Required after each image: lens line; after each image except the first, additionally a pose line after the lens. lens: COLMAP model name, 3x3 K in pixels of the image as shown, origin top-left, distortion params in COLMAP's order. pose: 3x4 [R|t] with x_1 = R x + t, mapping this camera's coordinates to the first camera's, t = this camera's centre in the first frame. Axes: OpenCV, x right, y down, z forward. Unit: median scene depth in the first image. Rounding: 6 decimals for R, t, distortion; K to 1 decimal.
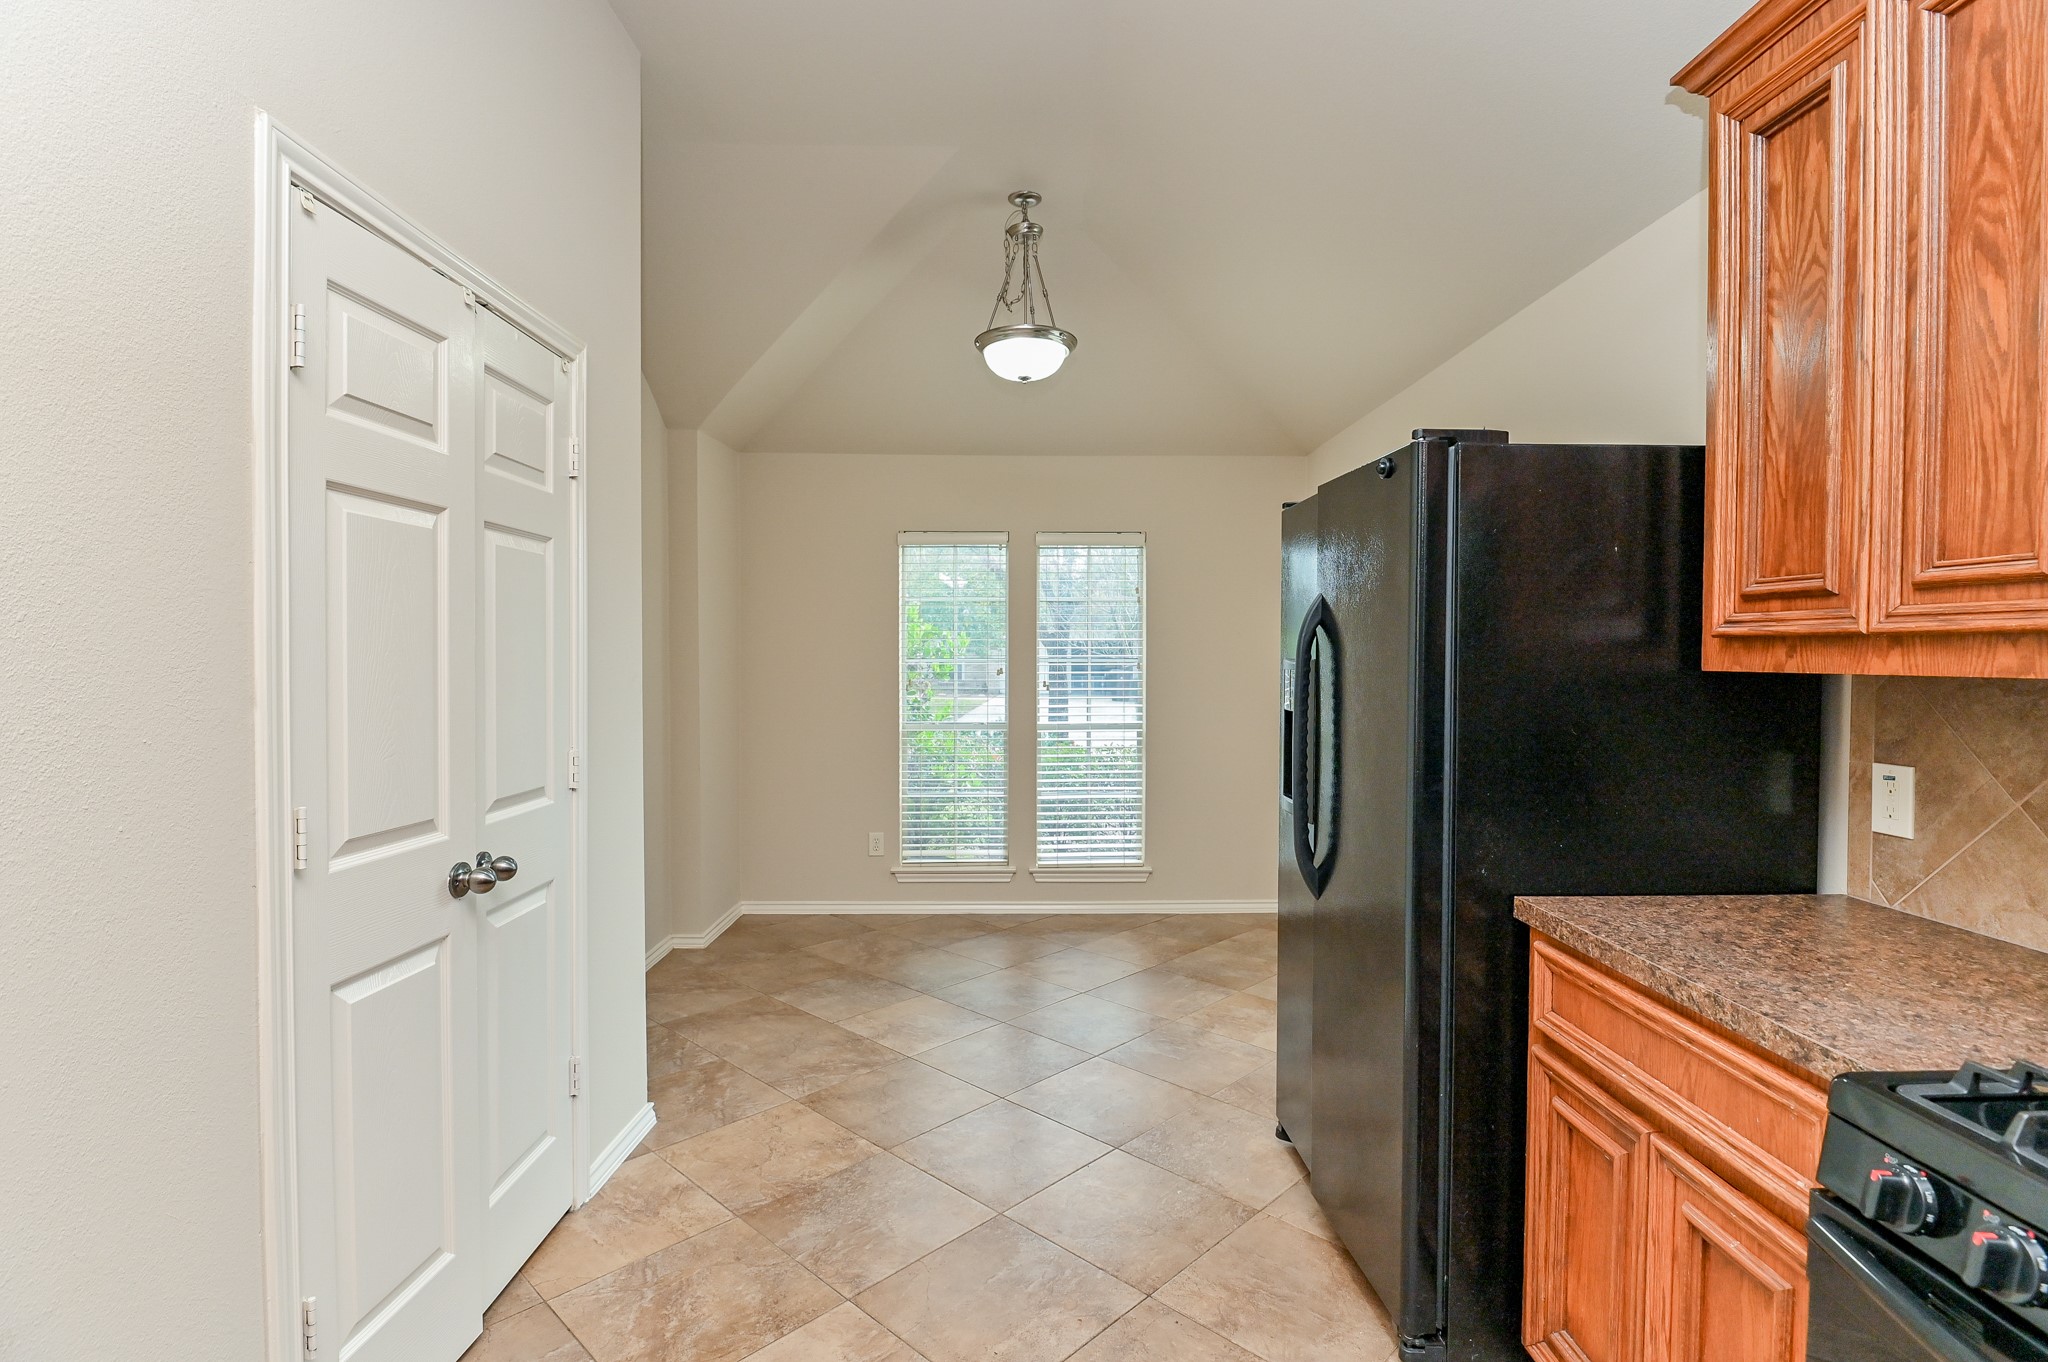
lens RADIAL K [[992.0, 0, 1024.3], [0, 992.0, 677.2], [0, 0, 1]] dist [-0.005991, -0.007769]
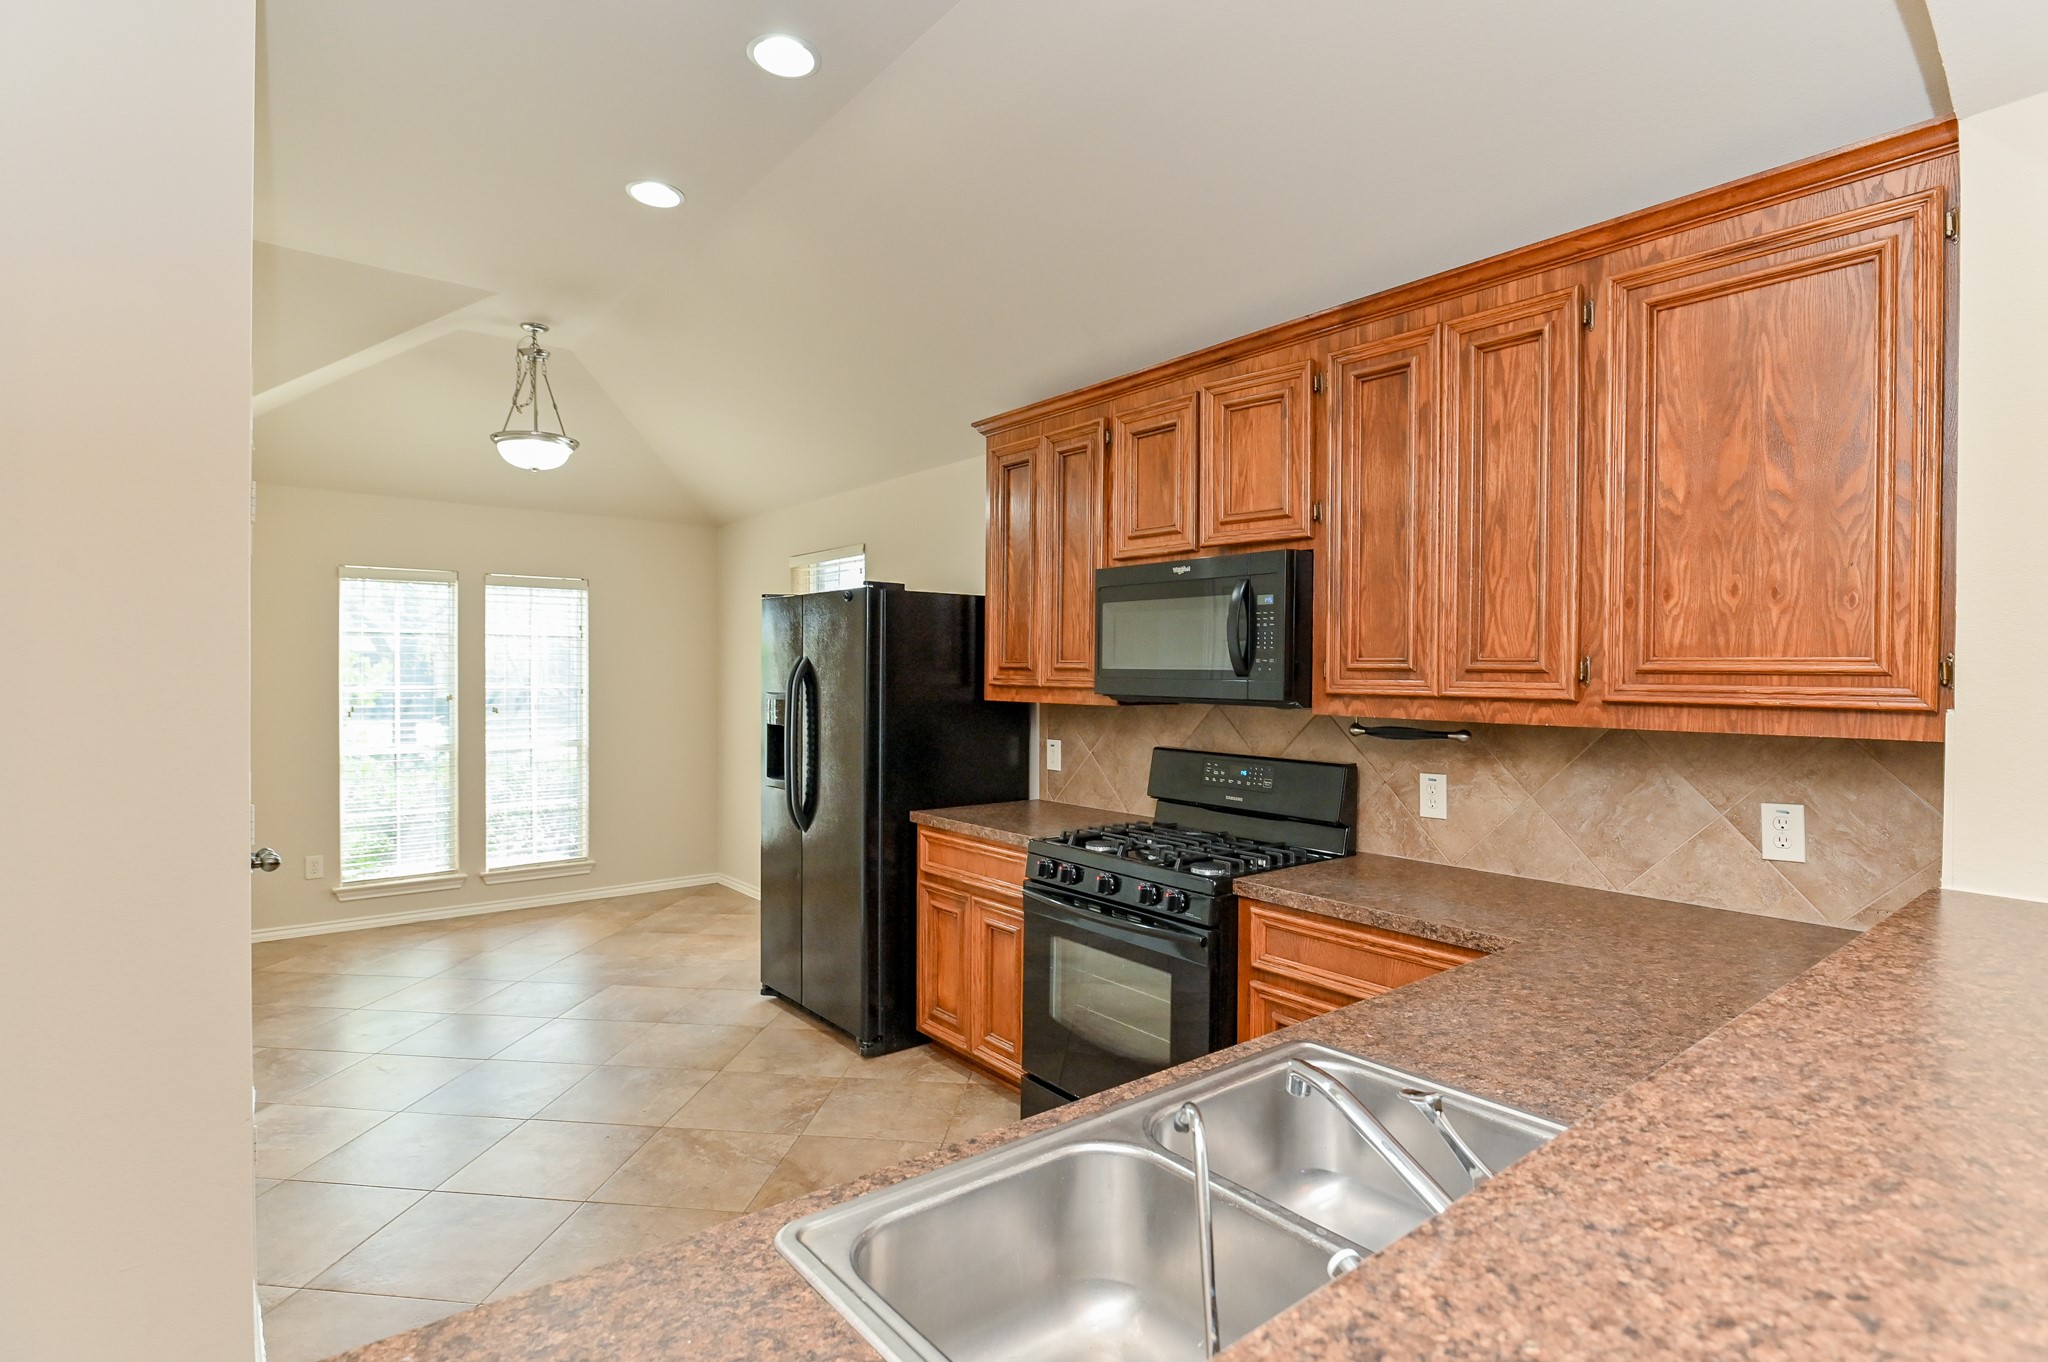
lens RADIAL K [[1005.0, 0, 1032.0], [0, 1005.0, 681.8], [0, 0, 1]] dist [-0.001146, -0.010614]
pose [[0.784453, -0.003061, 0.620181, -0.611939], [0.008816, 0.999942, -0.006216, -0.032238], [-0.620126, 0.010344, 0.784434, -0.812855]]
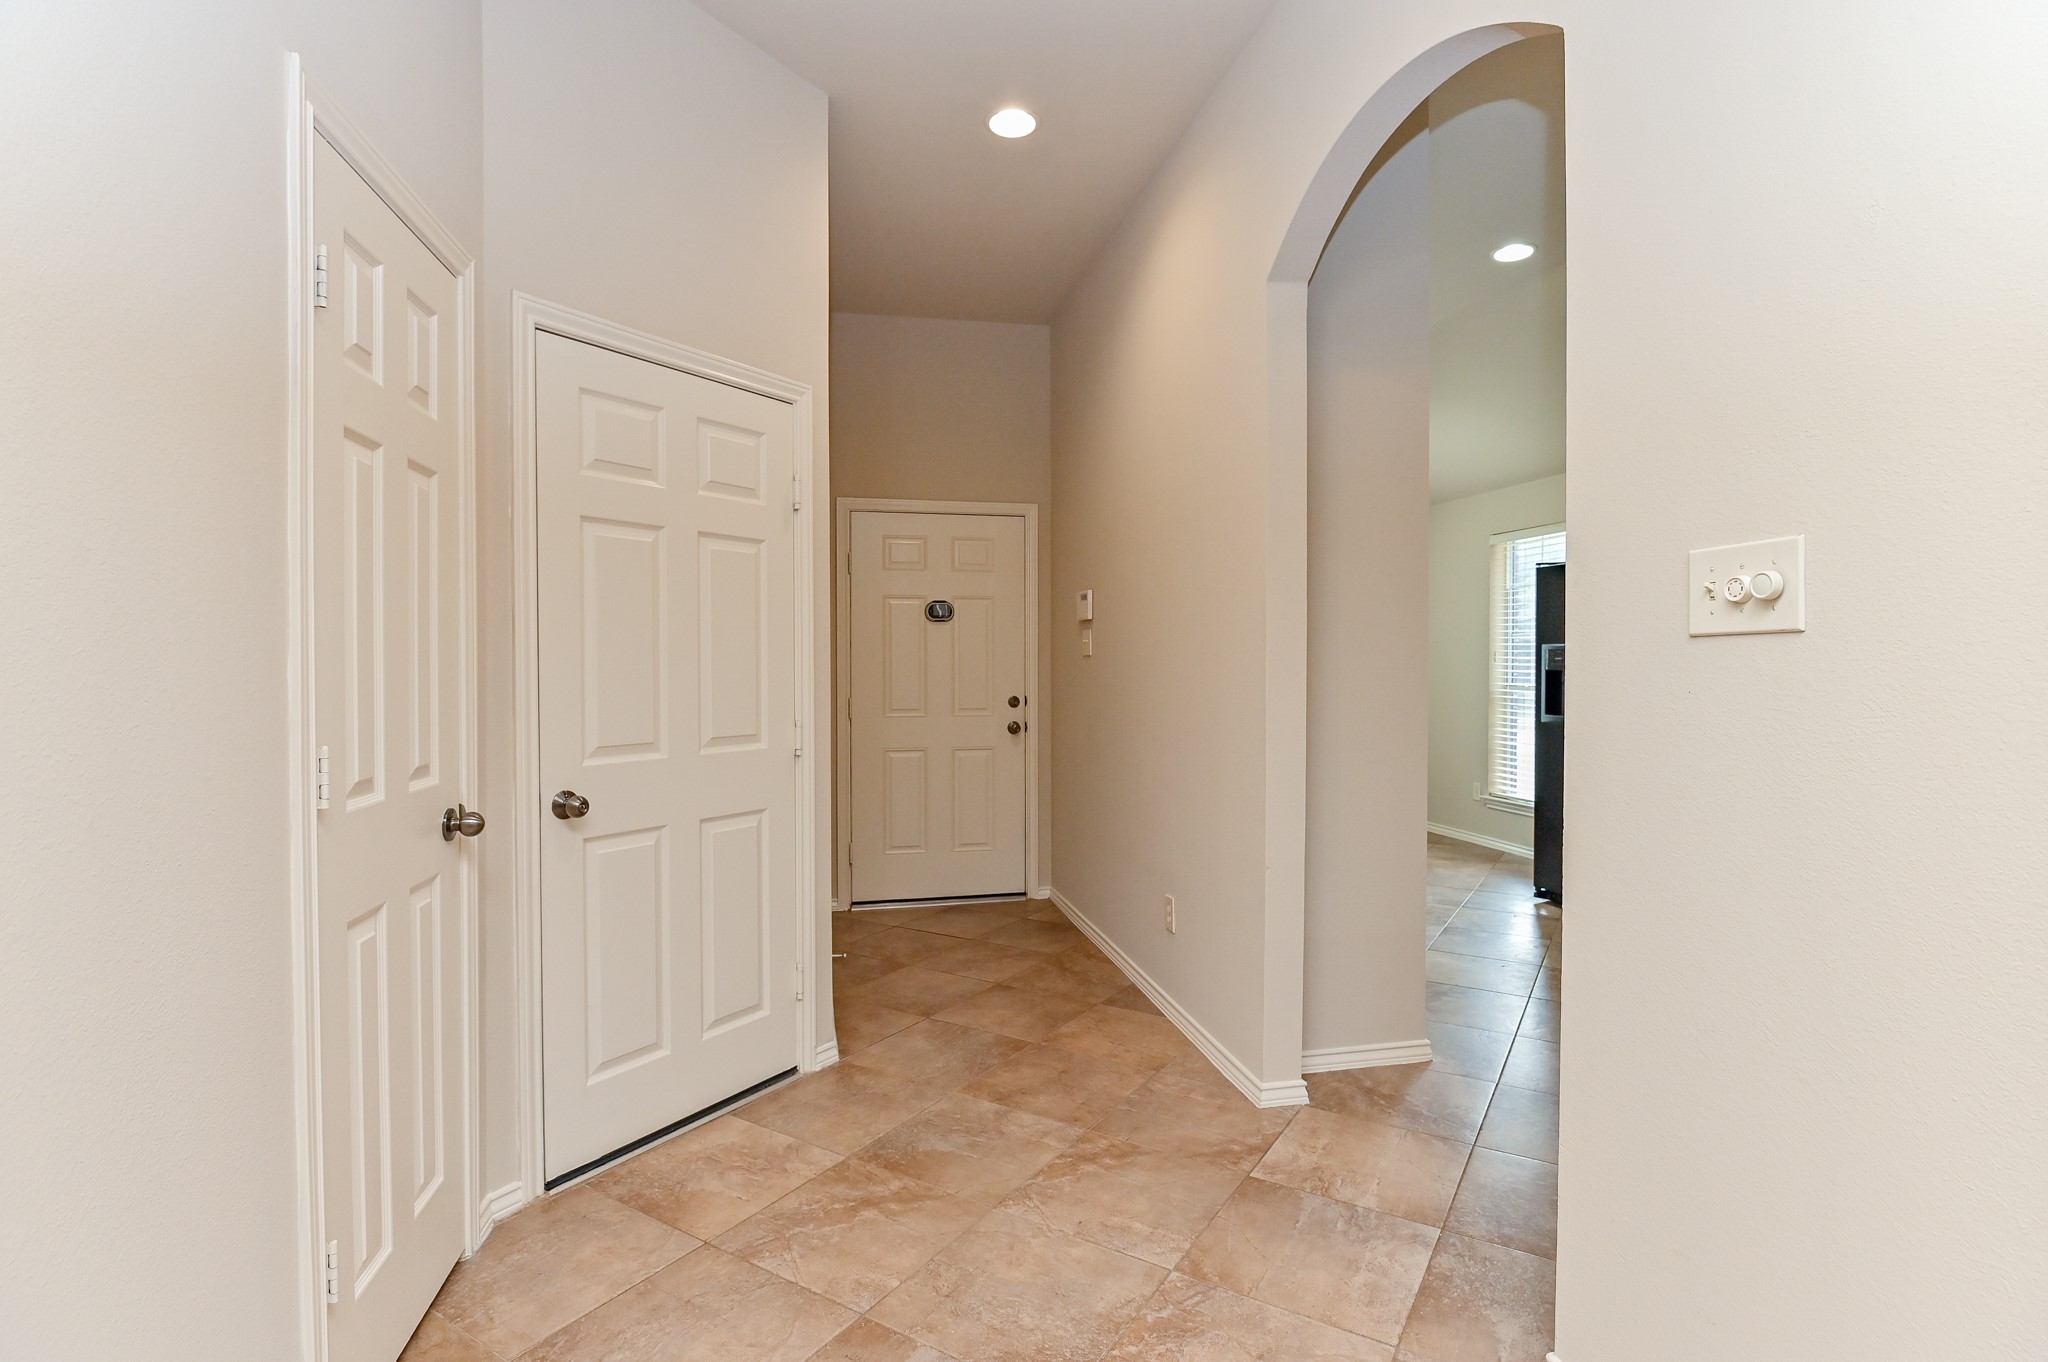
lens RADIAL K [[988.5, 0, 1030.5], [0, 988.5, 679.9], [0, 0, 1]] dist [-0.004703, -0.009658]
pose [[0.978938, -0.008703, 0.203973, -1.653488], [0.009901, 0.999939, -0.004856, 0.073824], [-0.203918, 0.006773, 0.978964, -1.008526]]
